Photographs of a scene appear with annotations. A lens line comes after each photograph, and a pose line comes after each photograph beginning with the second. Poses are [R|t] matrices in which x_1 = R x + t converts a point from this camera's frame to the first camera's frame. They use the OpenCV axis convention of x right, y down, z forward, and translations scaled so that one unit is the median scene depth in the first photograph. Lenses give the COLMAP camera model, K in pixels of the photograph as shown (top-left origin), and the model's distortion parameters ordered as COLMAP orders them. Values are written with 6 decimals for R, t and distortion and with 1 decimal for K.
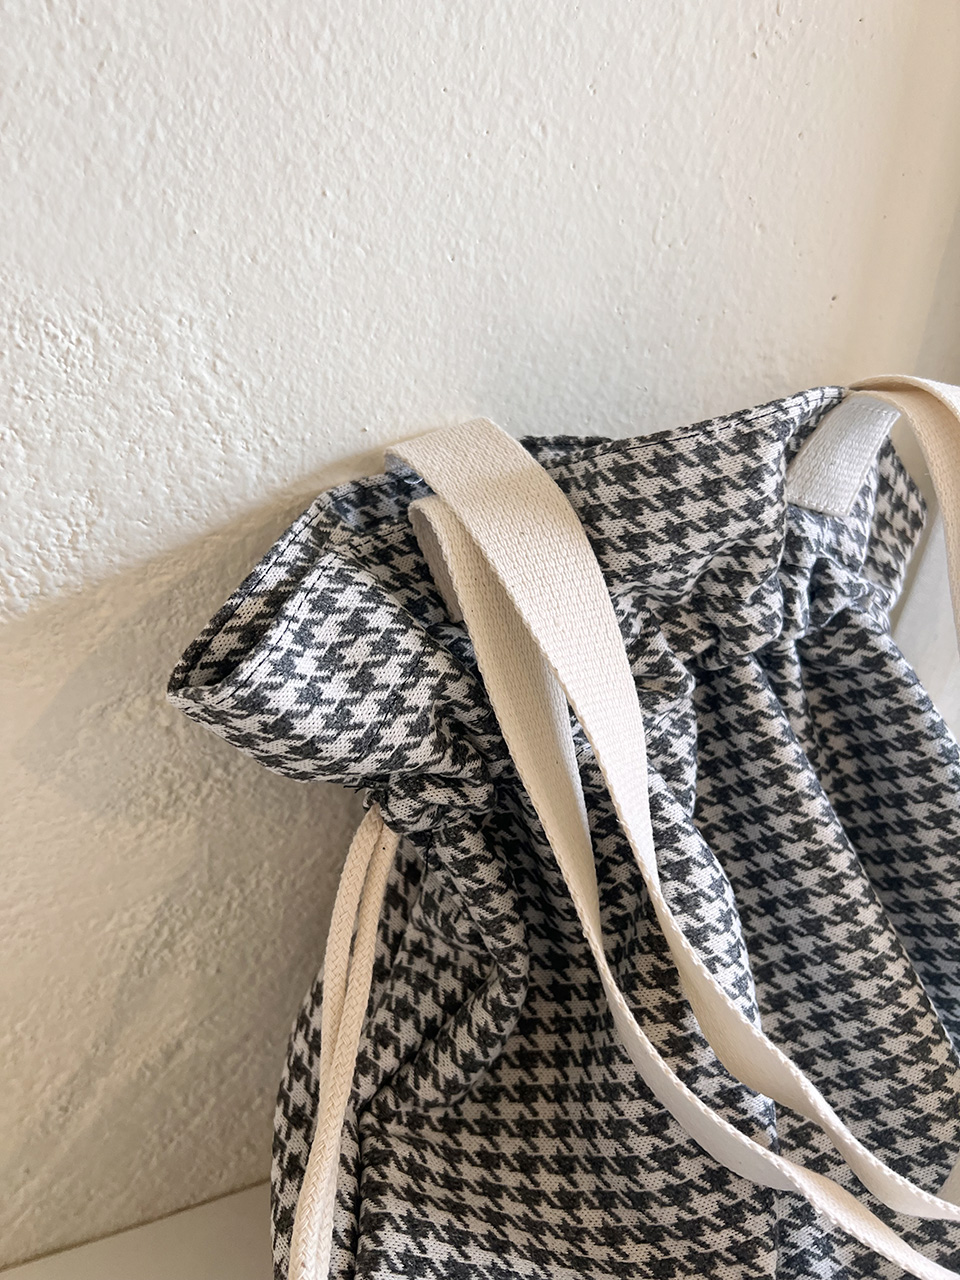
lens RADIAL K [[970.2, 0, 471.7], [0, 970.2, 641.9], [0, 0, 1]] dist [0.007447, -0.032511]
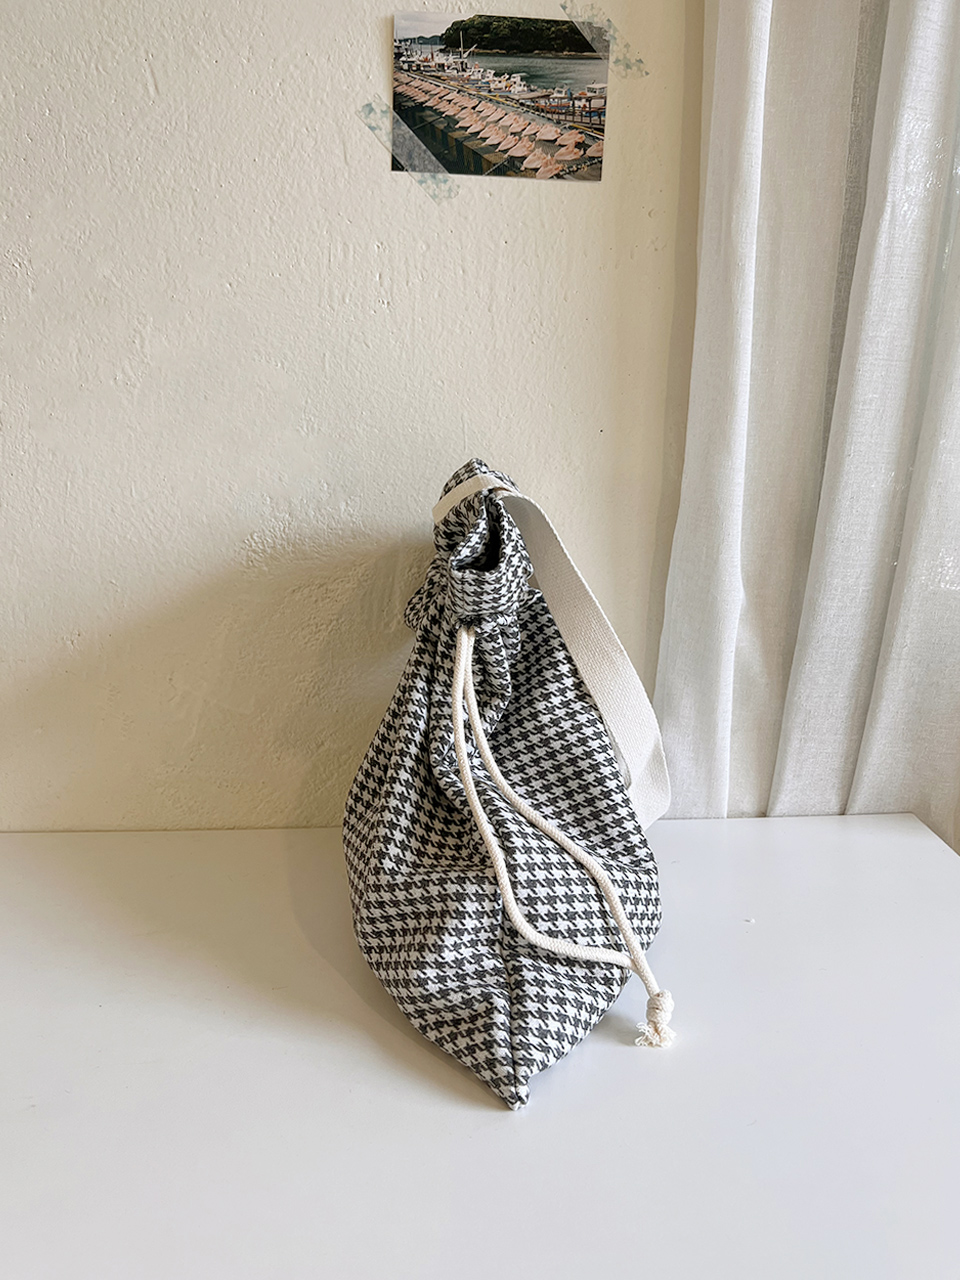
lens RADIAL K [[970.2, 0, 503.6], [0, 970.2, 657.1], [0, 0, 1]] dist [0.007447, -0.032511]
pose [[0.898466, 0.004475, -0.439020, 1.487251], [-0.081647, 0.984208, -0.157061, 0.684530], [0.431385, 0.176958, 0.884643, -1.274360]]
